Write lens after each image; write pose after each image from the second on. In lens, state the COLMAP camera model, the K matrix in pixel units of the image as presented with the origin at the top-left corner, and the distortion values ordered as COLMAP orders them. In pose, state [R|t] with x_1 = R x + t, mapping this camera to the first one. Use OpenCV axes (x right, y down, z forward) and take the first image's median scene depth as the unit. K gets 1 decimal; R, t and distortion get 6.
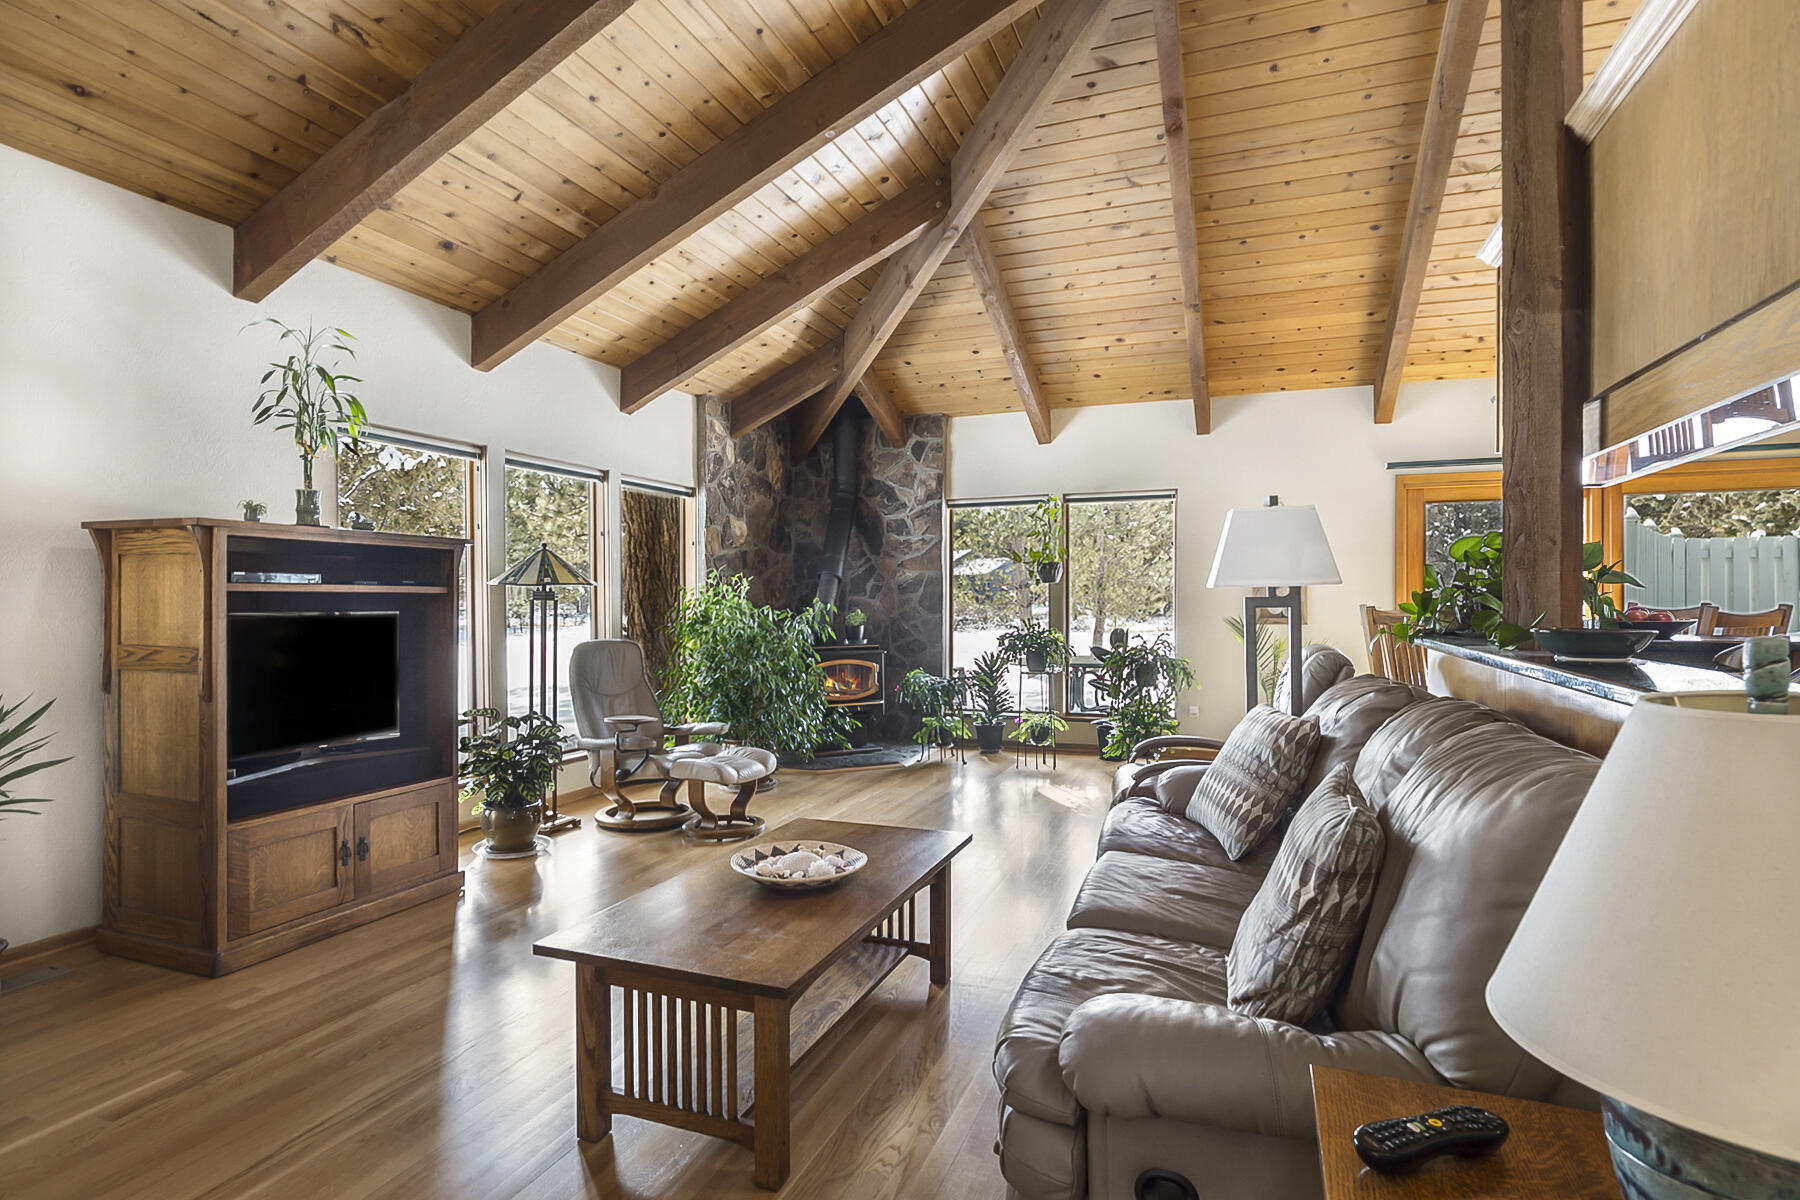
lens RADIAL K [[914.0, 0, 900.0], [0, 914.0, 605.4], [0, 0, 1]] dist [-0.023028, 0.010669]
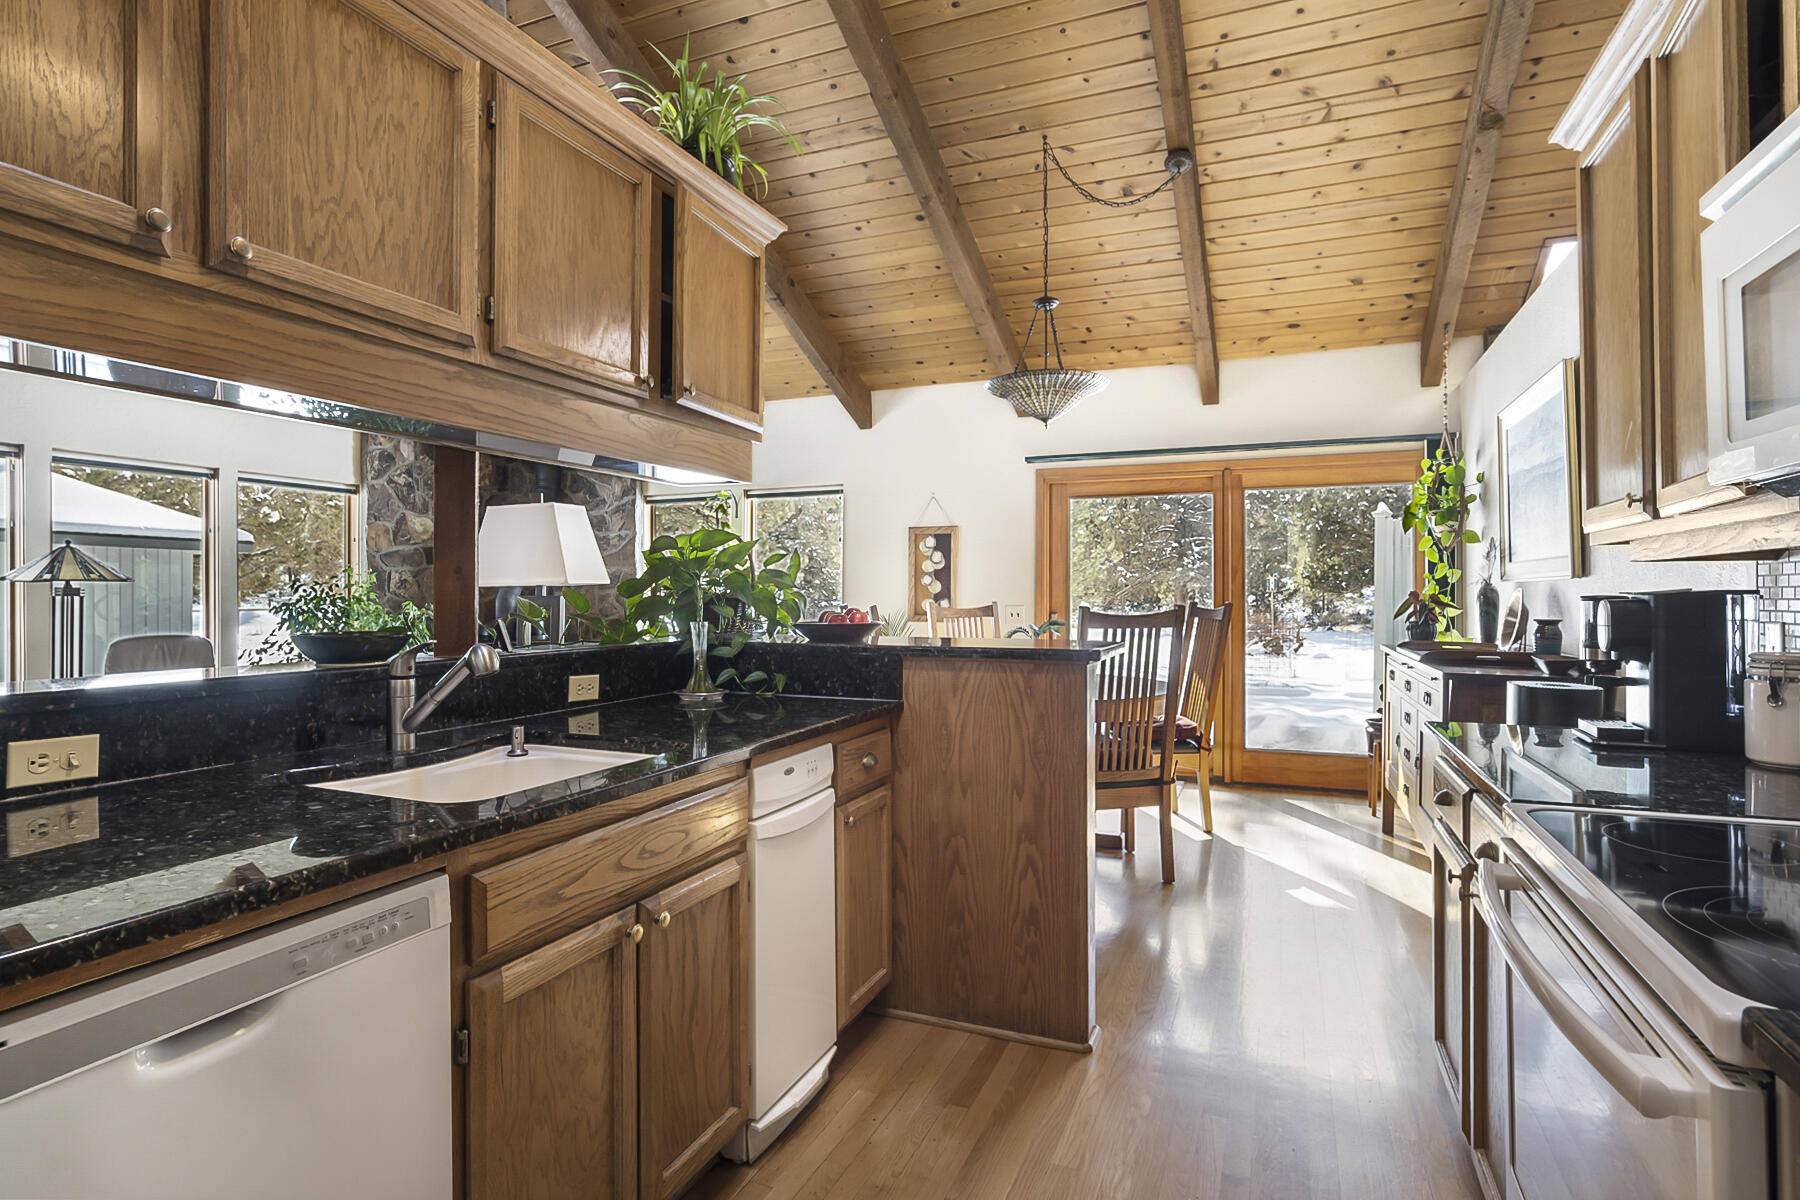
lens RADIAL K [[914.0, 0, 896.0], [0, 914.0, 588.8], [0, 0, 1]] dist [-0.023028, 0.010669]
pose [[0.999442, 0.001510, -0.033359, 0.414131], [-0.001960, 0.999908, -0.013457, -0.001060], [0.033336, 0.013515, 0.999353, 0.013823]]
